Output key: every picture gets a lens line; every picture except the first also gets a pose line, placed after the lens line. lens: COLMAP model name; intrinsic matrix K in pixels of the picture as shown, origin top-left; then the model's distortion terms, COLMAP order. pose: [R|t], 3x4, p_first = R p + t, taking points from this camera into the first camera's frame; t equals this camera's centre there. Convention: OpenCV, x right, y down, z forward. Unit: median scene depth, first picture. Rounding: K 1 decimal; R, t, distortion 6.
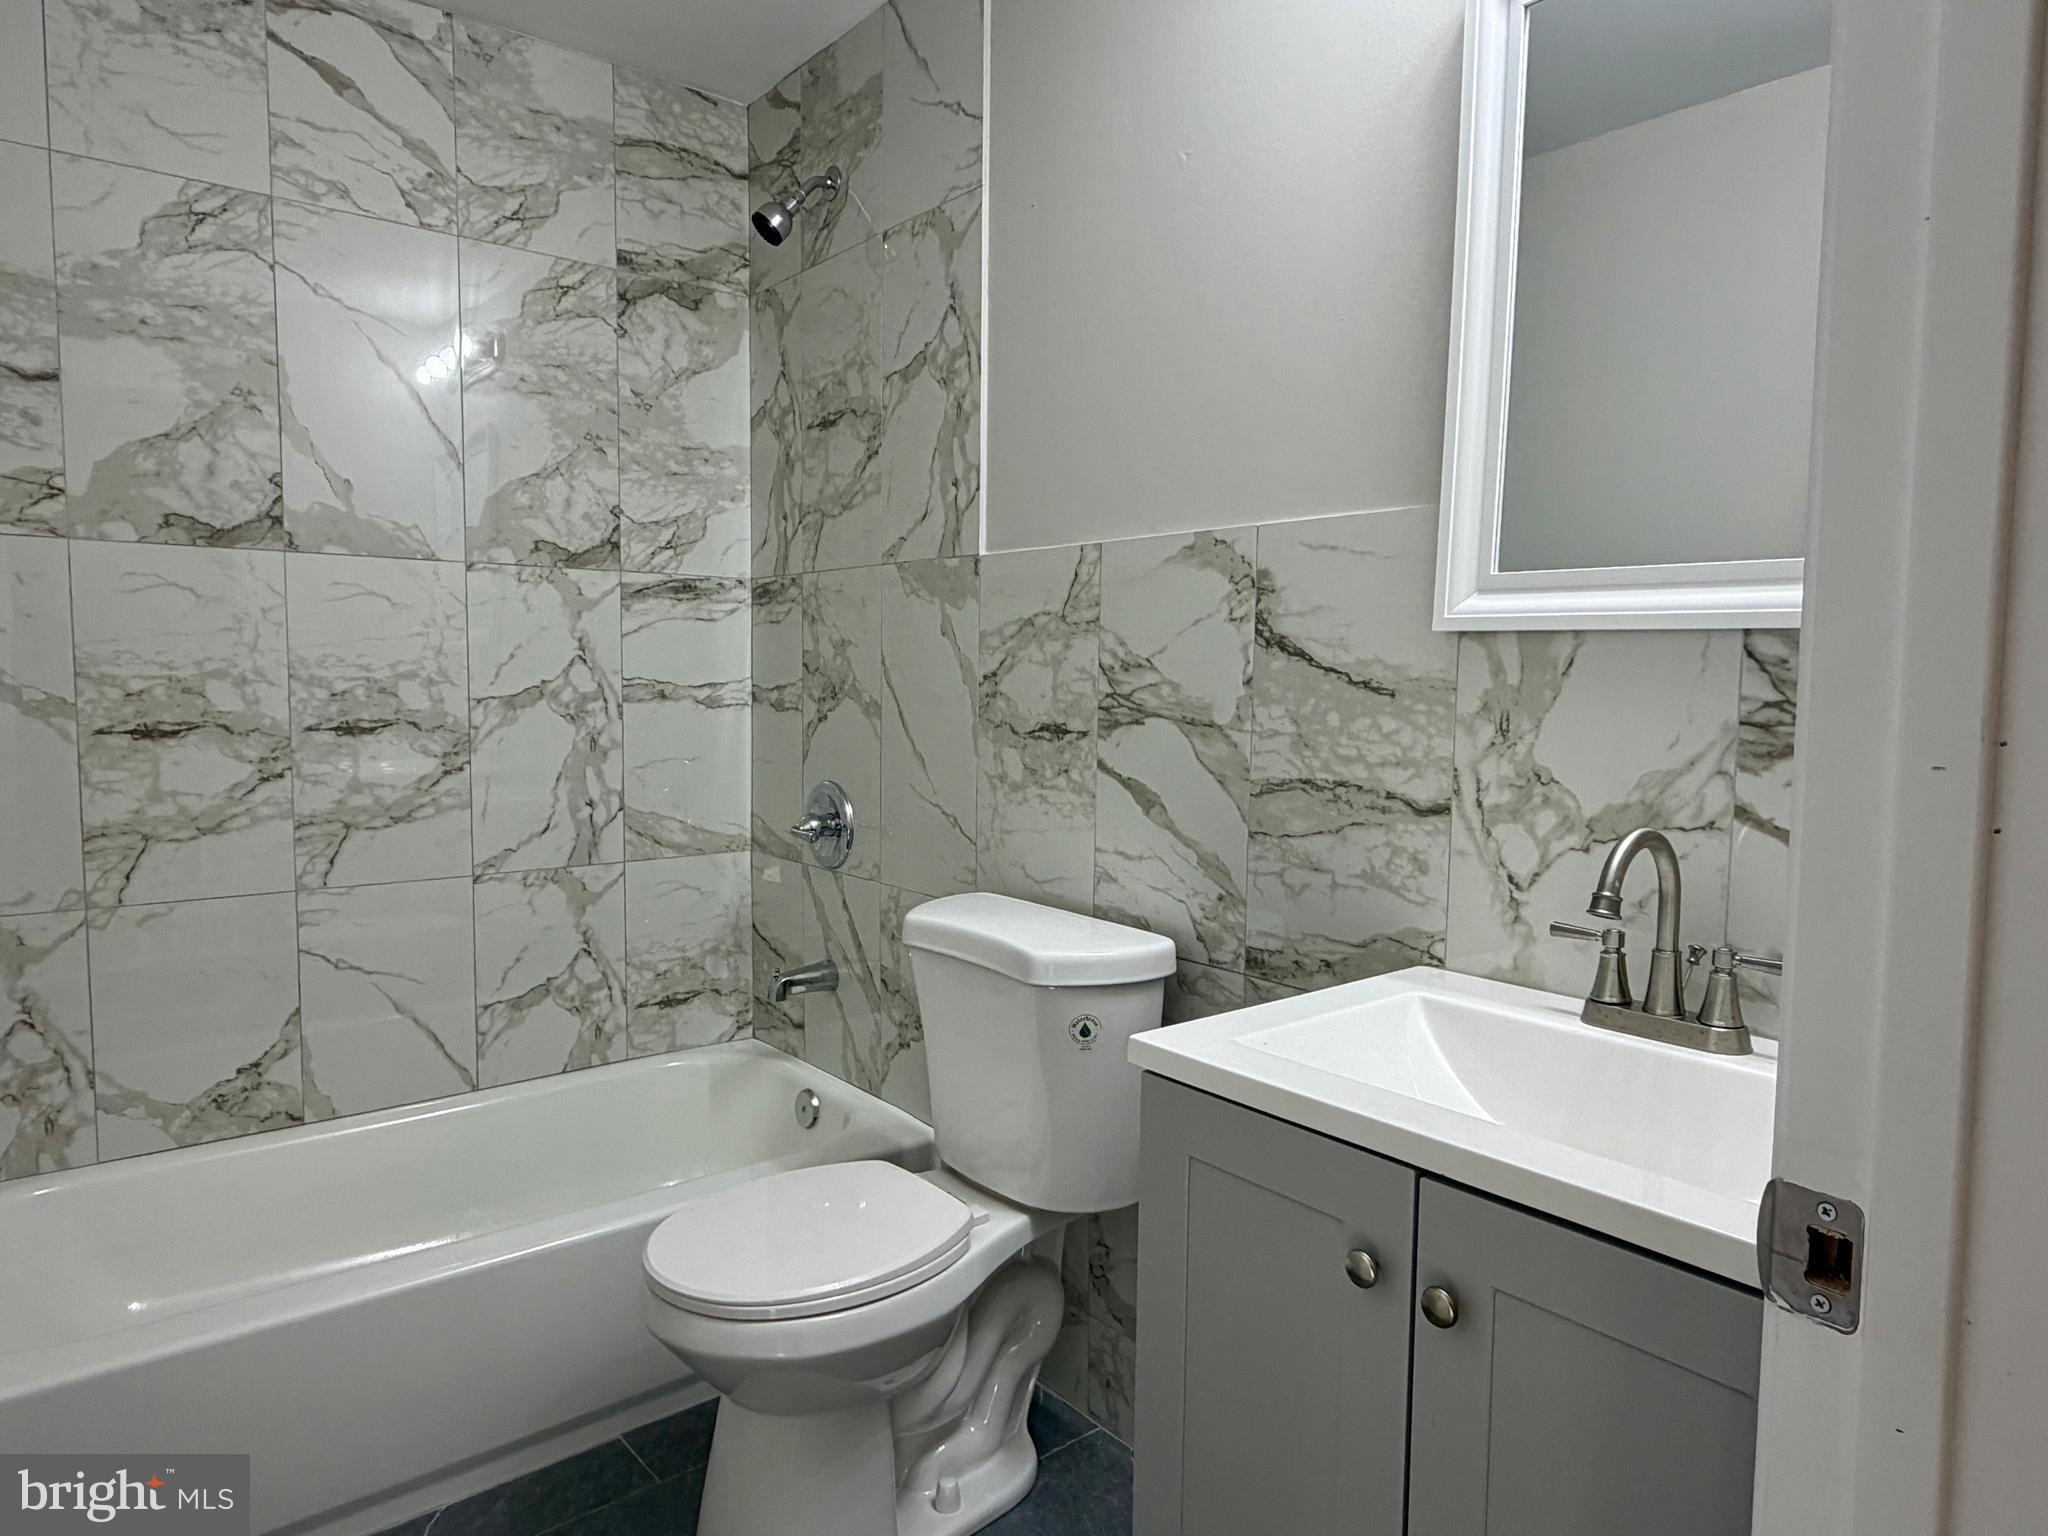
lens RADIAL K [[1258.1, 0, 1021.1], [0, 1258.1, 782.6], [0, 0, 1]] dist [0.001458, 0.000255]
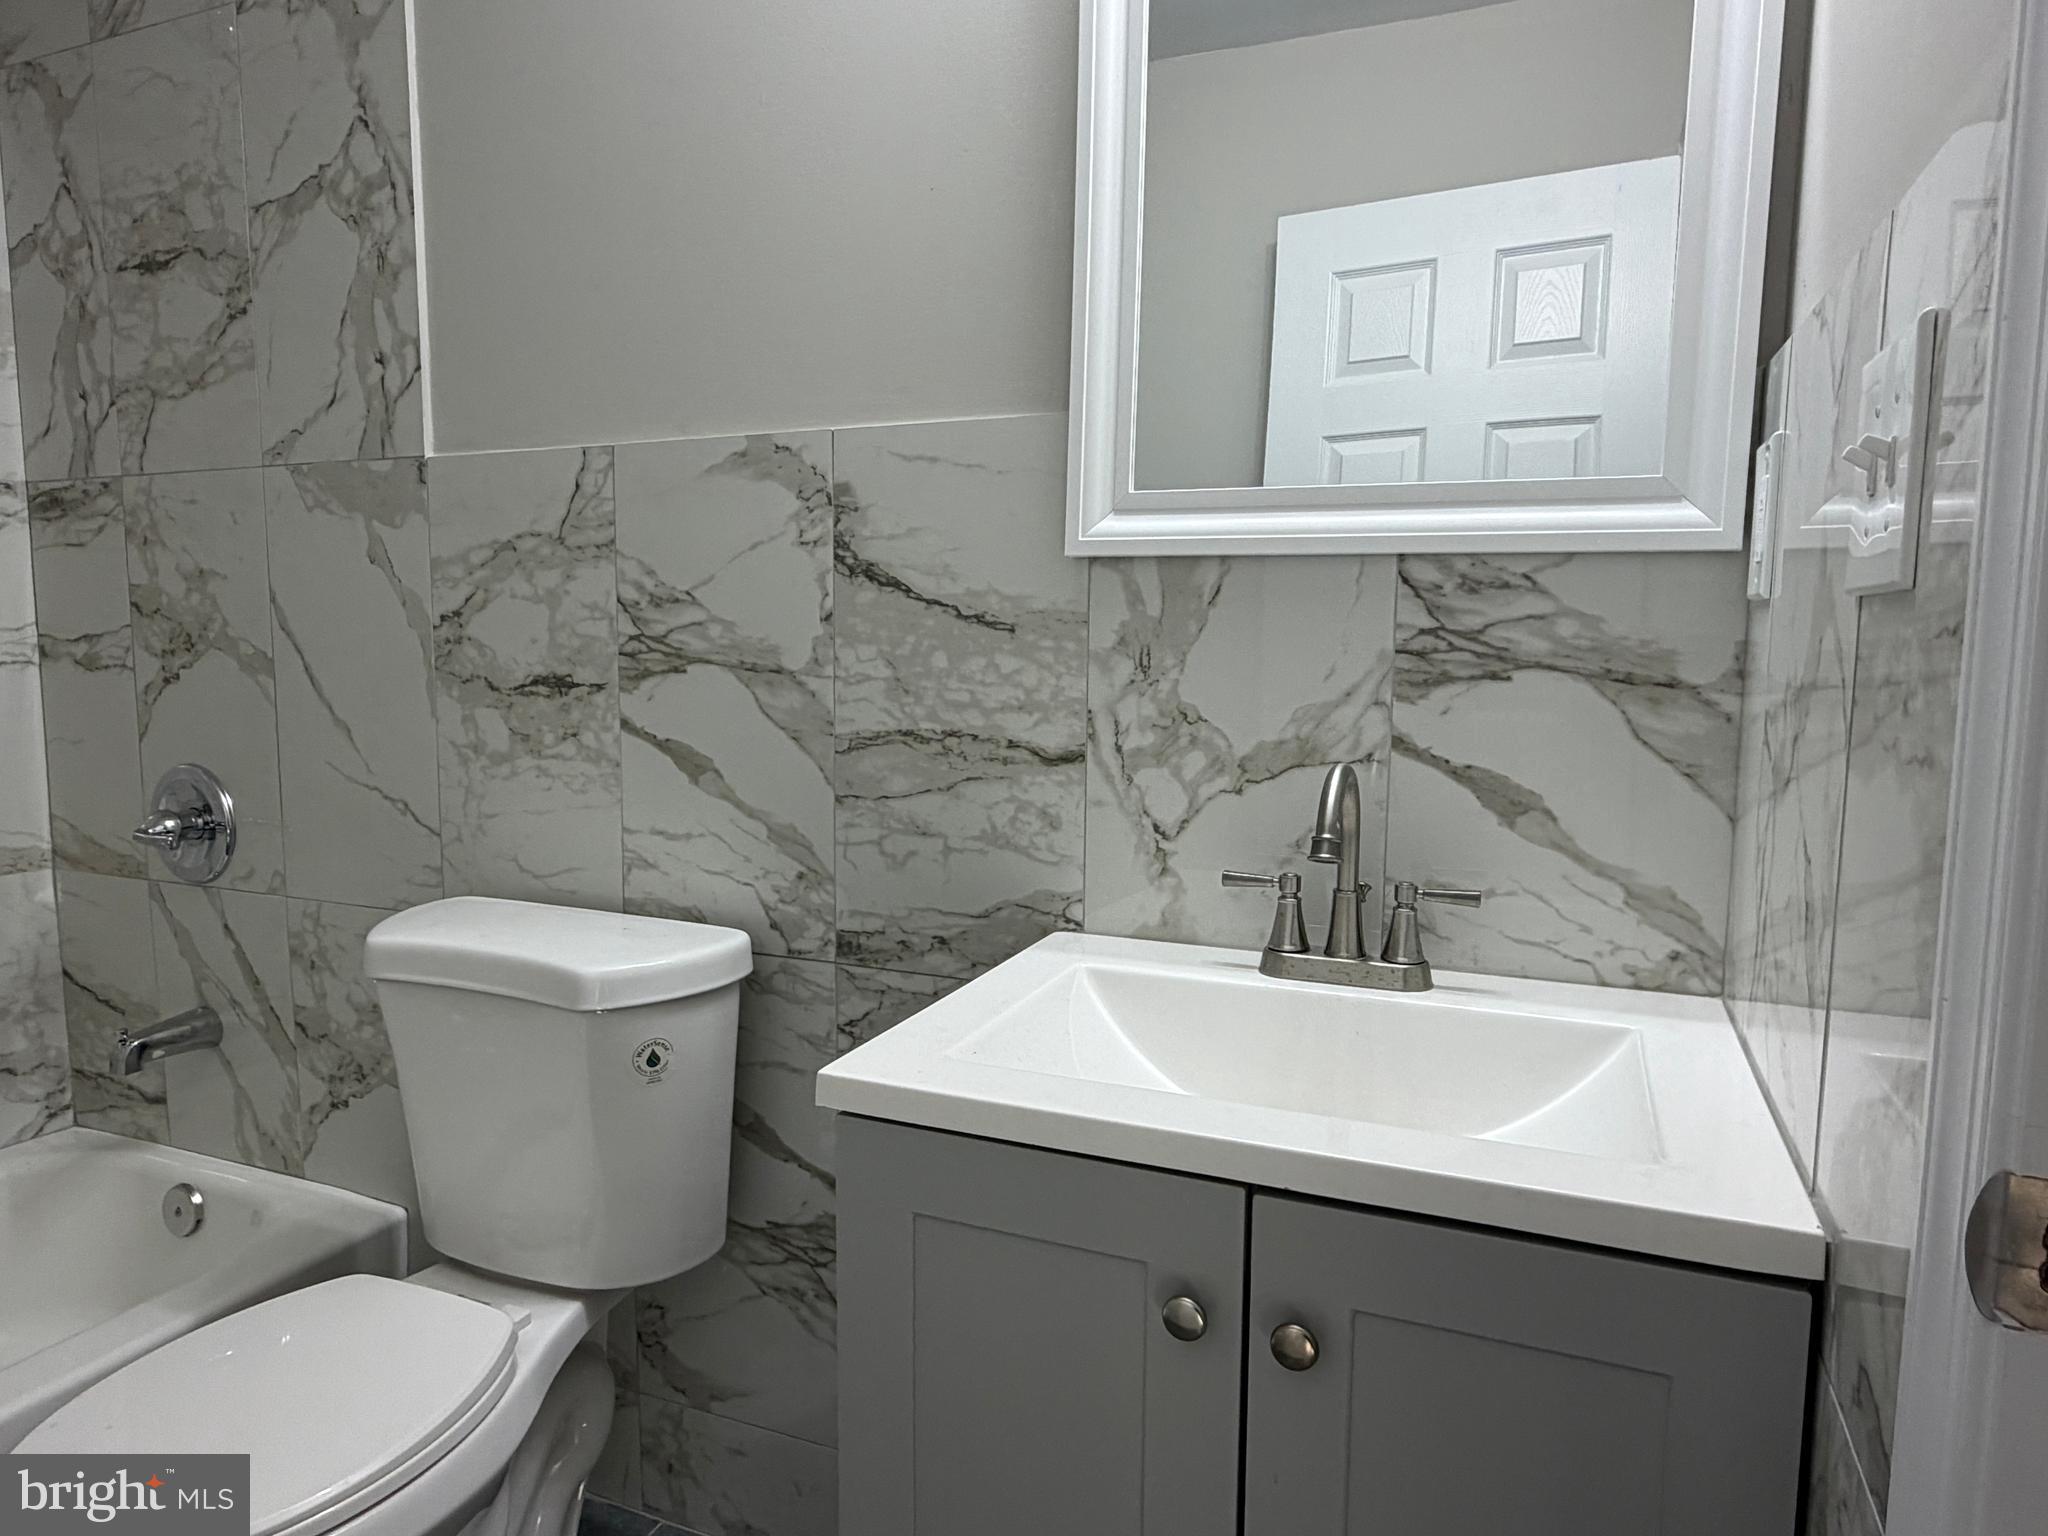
lens RADIAL K [[1268.8, 0, 1025.2], [0, 1268.8, 785.8], [0, 0, 1]] dist [0.001309, -0.000228]
pose [[0.883113, -0.059529, 0.465369, -0.098080], [0.044212, 0.998063, 0.043771, 0.000638], [-0.467073, -0.018080, 0.884034, 0.174883]]
